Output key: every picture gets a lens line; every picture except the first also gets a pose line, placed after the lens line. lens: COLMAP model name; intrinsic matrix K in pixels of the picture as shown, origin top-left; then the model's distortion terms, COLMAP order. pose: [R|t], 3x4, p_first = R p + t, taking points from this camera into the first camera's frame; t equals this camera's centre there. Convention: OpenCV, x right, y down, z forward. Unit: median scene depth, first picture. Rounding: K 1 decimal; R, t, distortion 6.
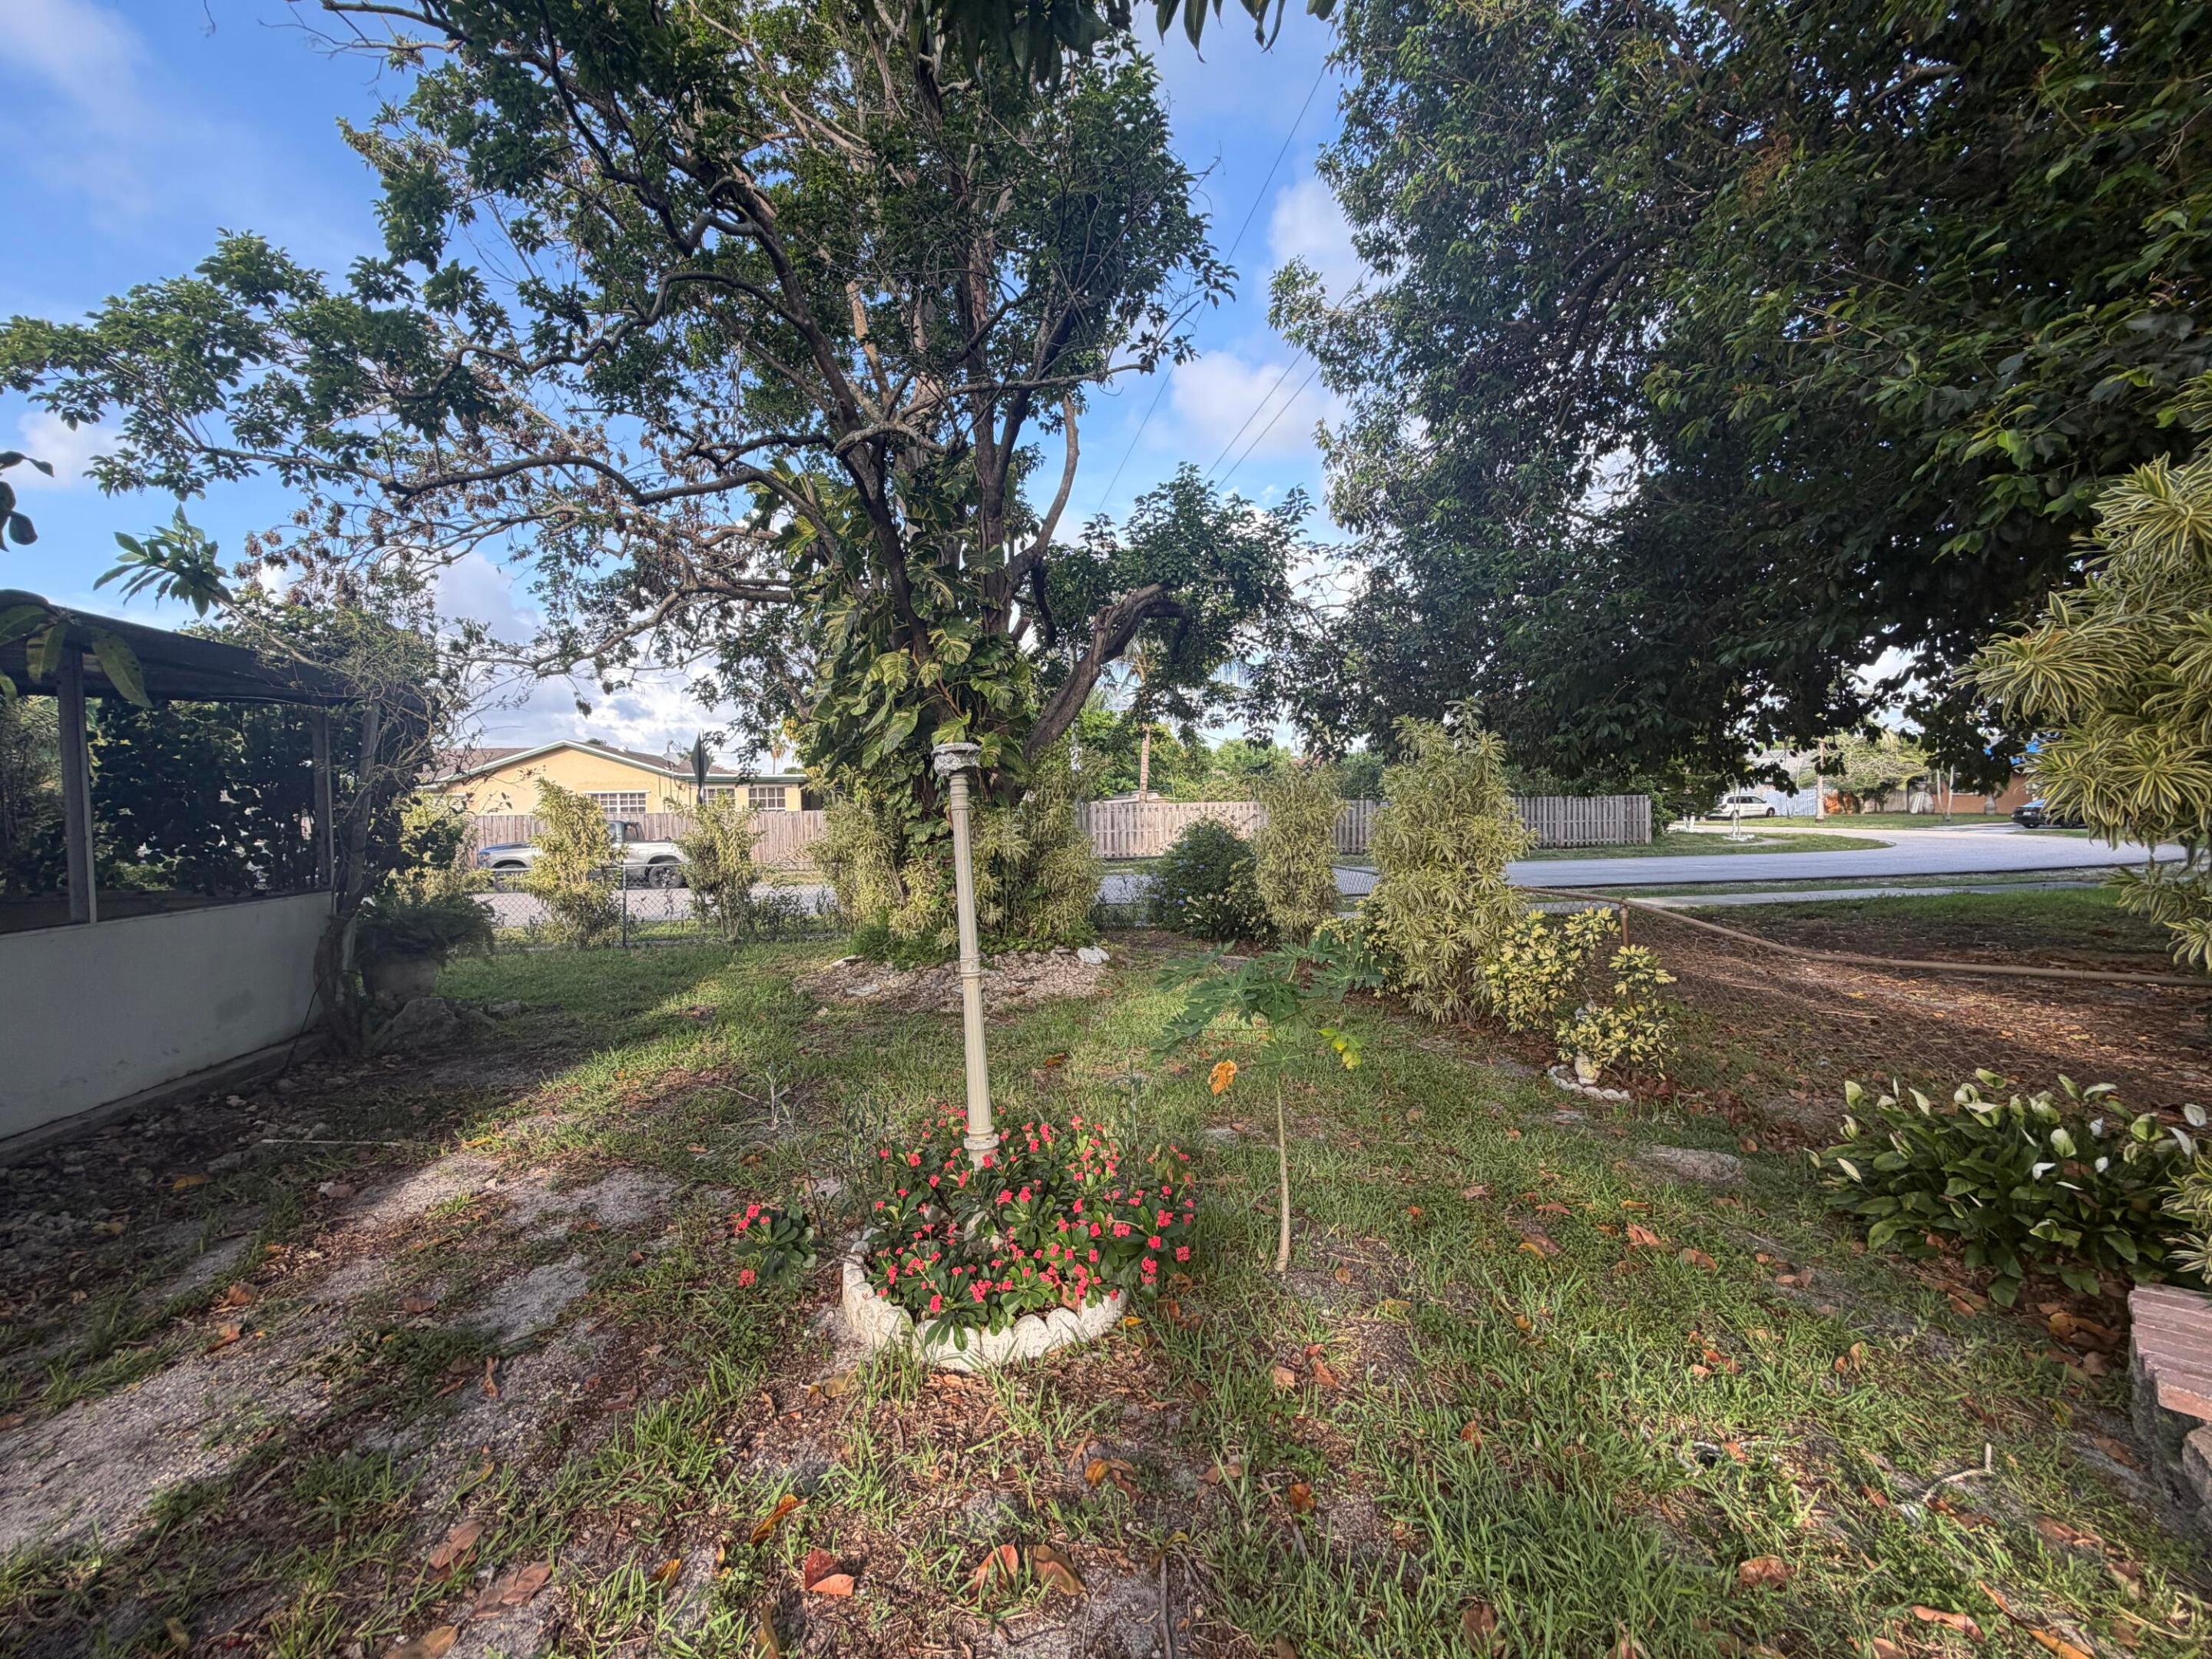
lens RADIAL K [[884.5, 0, 1100.9], [0, 884.5, 831.3], [0, 0, 1]] dist [0.001374, 0.000358]
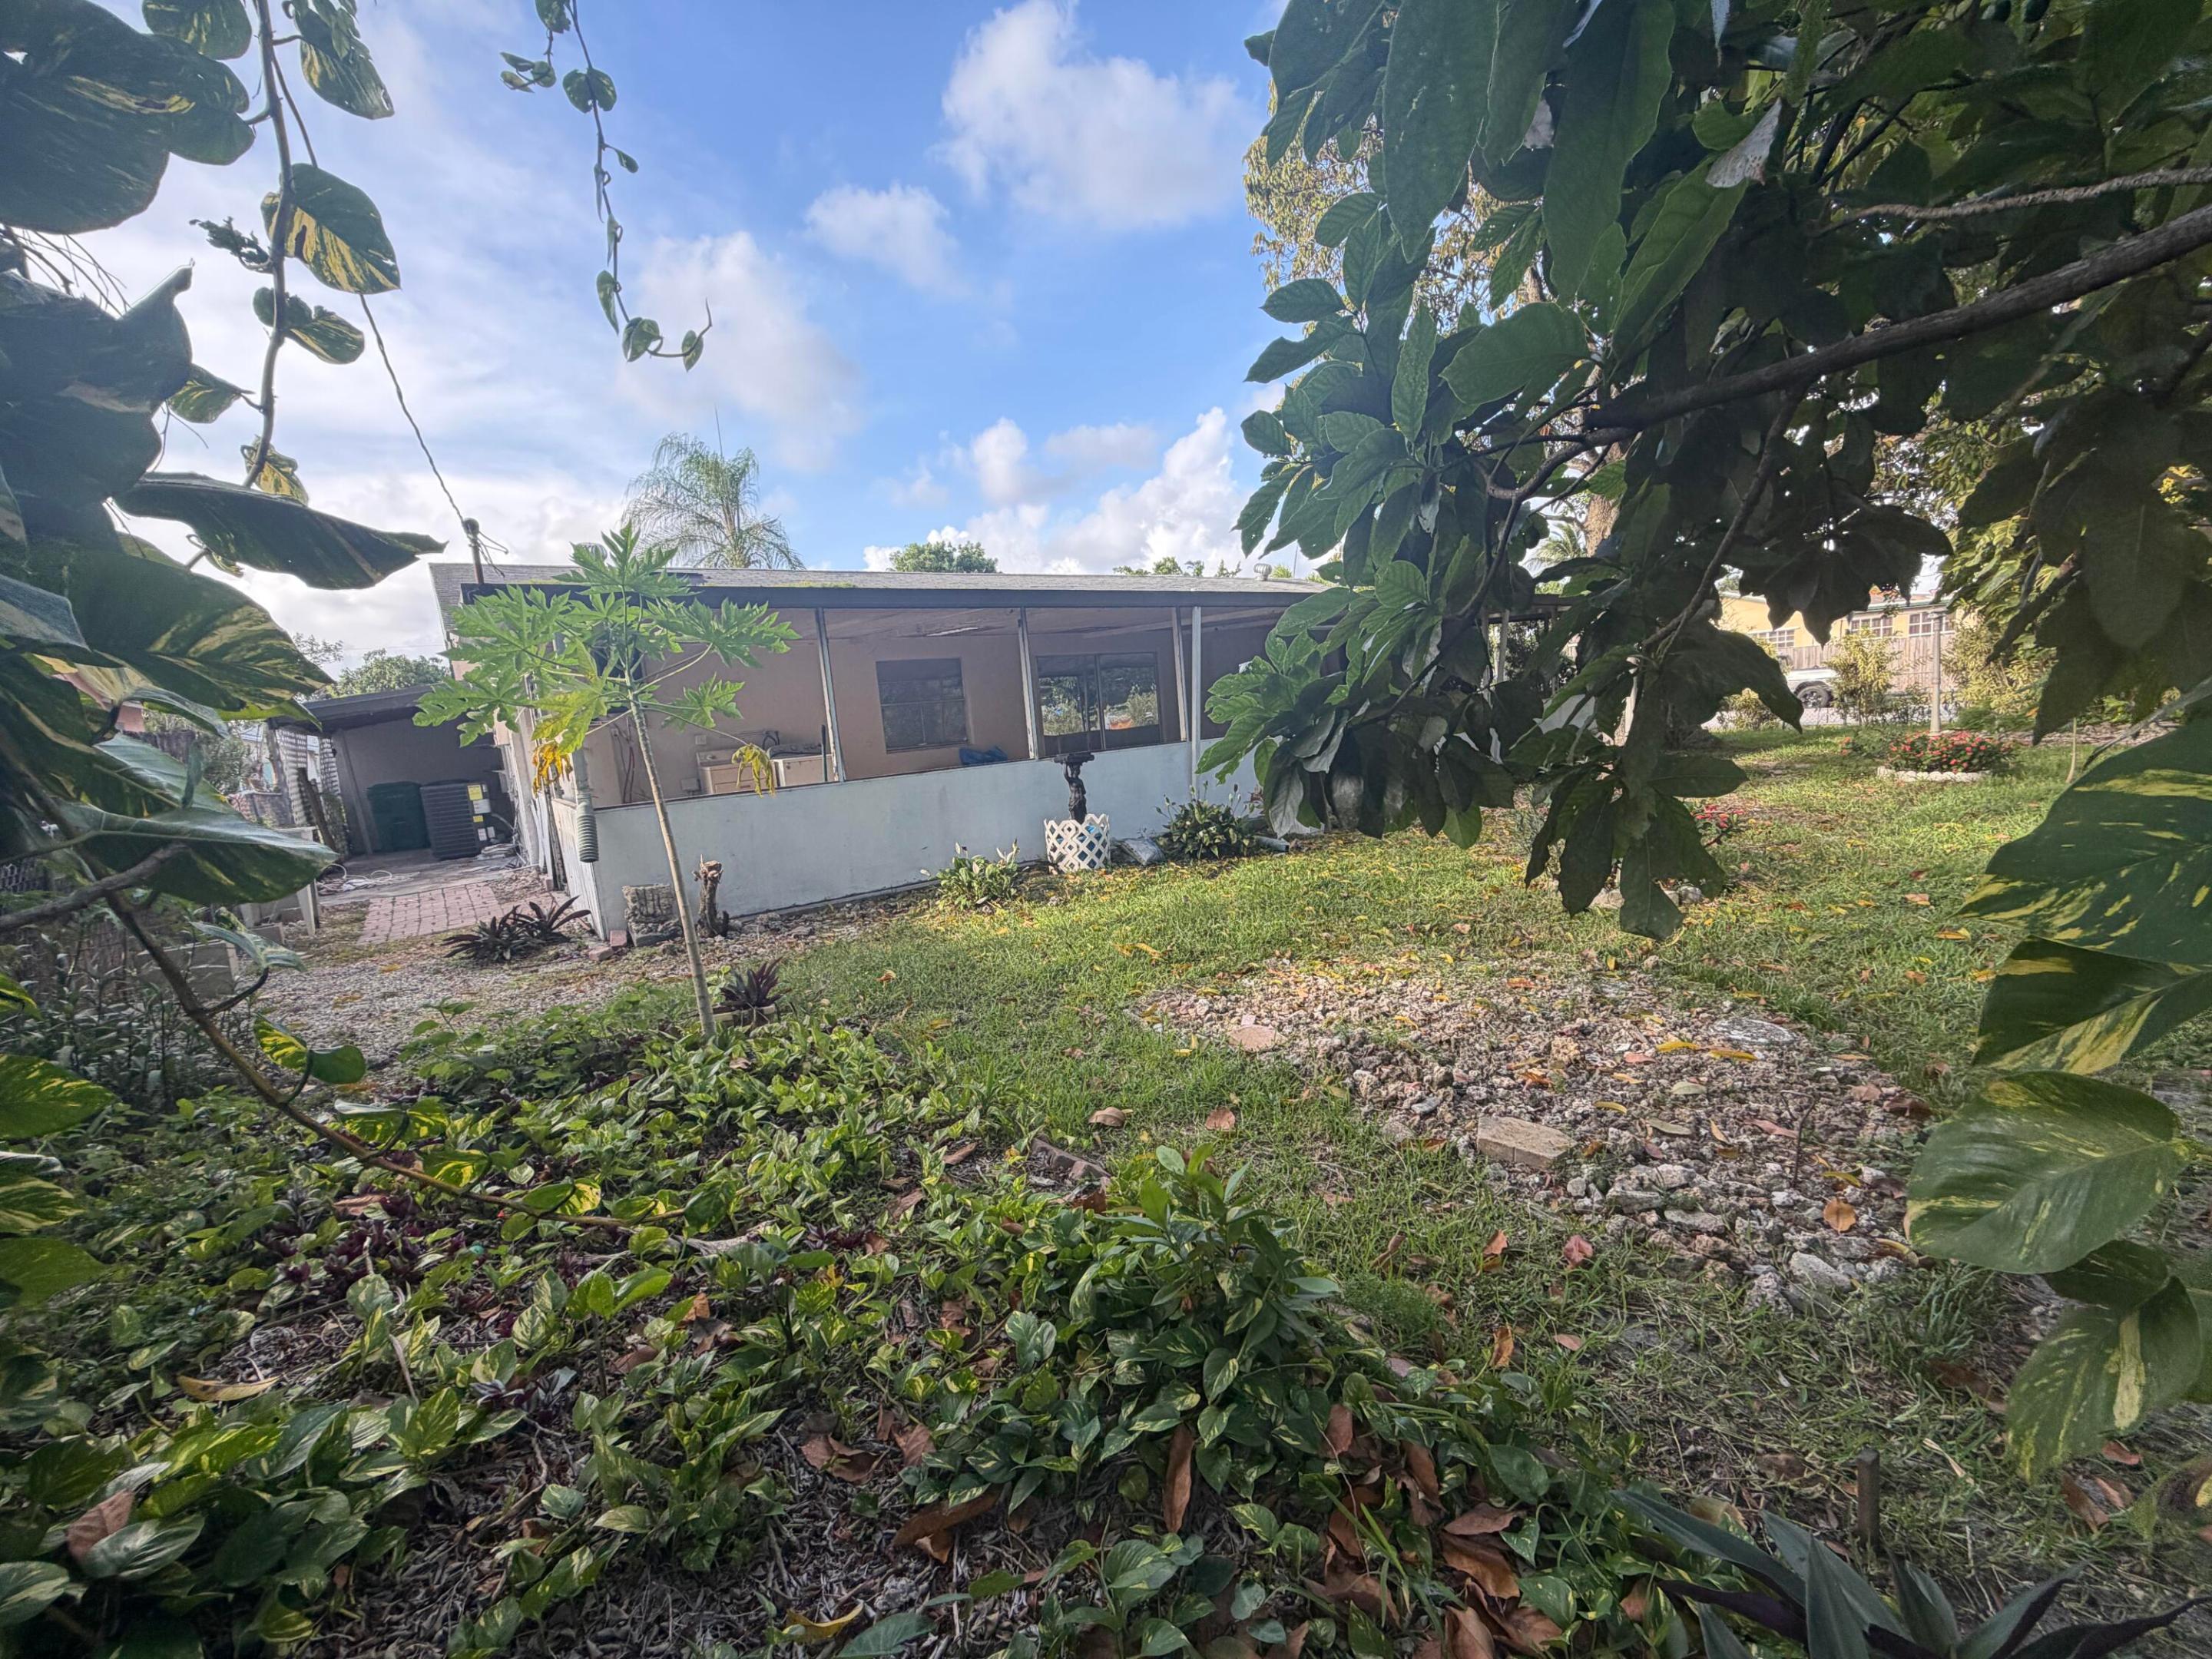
lens RADIAL K [[884.5, 0, 1100.9], [0, 884.5, 831.3], [0, 0, 1]] dist [0.001374, 0.000358]
pose [[0.436024, 0.094246, -0.894986, 0.464289], [0.061962, 0.988997, 0.134333, 0.021356], [0.897799, -0.114028, 0.425387, -1.014969]]
